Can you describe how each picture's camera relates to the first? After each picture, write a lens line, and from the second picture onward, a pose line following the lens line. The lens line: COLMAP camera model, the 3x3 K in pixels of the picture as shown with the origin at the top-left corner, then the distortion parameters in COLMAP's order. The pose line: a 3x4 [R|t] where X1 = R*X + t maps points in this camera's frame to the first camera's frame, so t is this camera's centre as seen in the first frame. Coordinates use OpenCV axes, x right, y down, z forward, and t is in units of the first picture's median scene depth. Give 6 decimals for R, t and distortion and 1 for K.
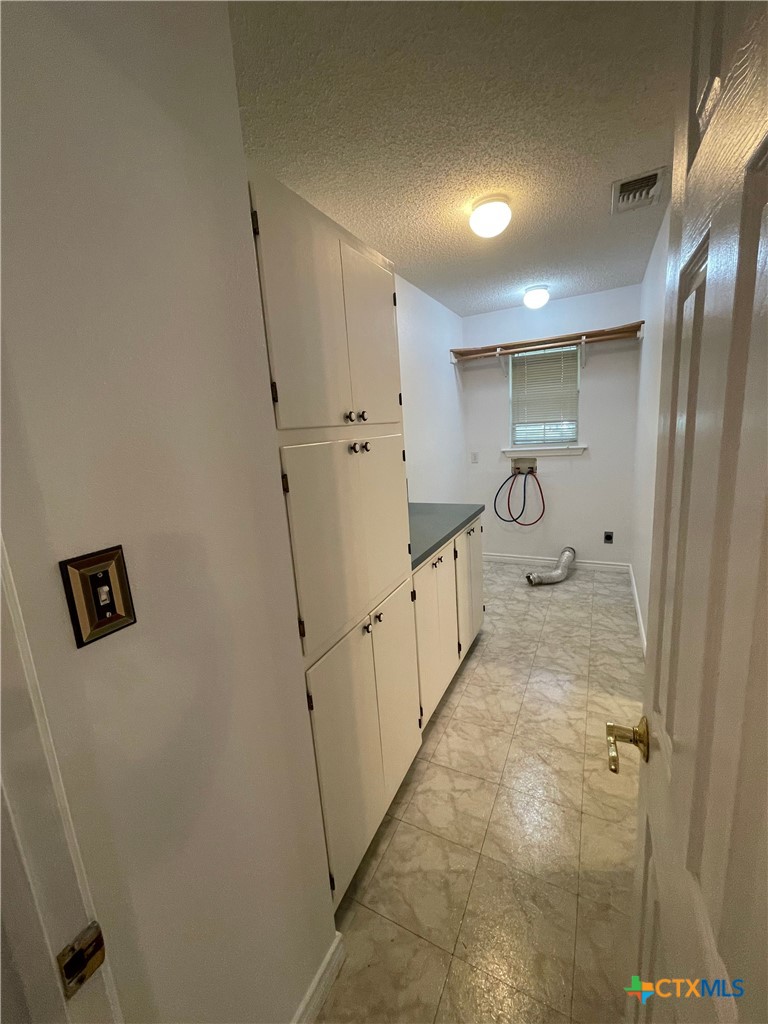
lens RADIAL K [[417.6, 0, 386.0], [0, 417.6, 505.4], [0, 0, 1]] dist [0.021034, -0.000559]
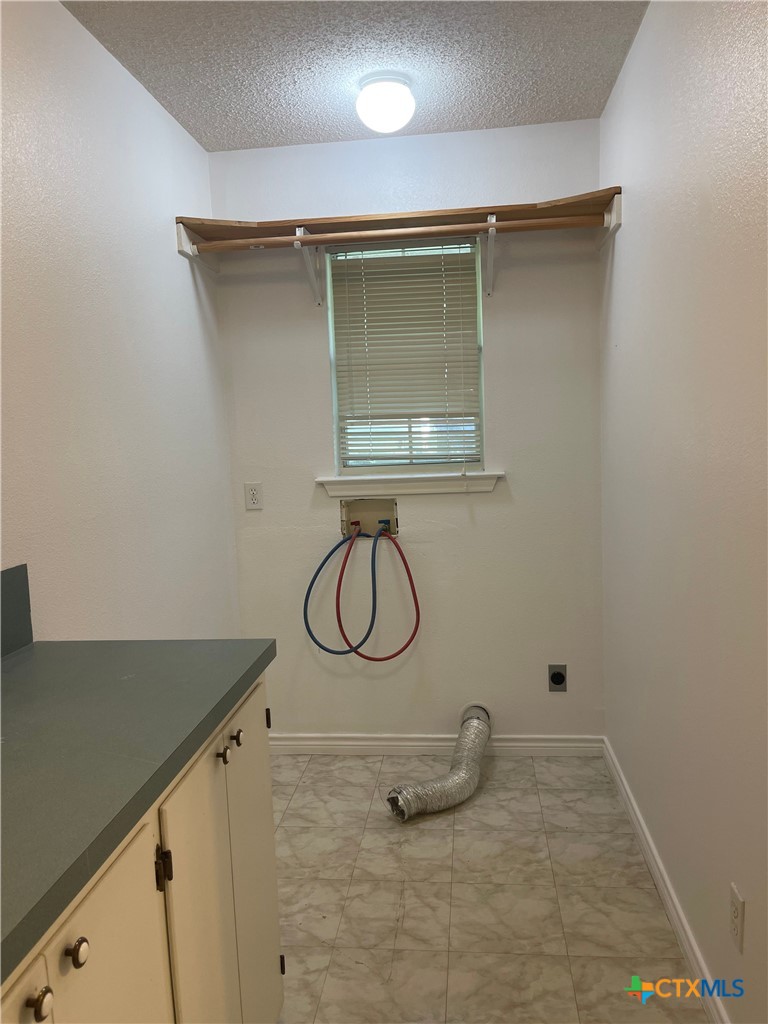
lens RADIAL K [[744.5, 0, 385.9], [0, 744.5, 511.9], [0, 0, 1]] dist [0.008952, -0.009953]
pose [[0.934026, -0.009471, 0.357079, 0.086070], [0.042903, 0.995386, -0.085822, -0.038042], [-0.354618, 0.095480, 0.930123, 0.325575]]
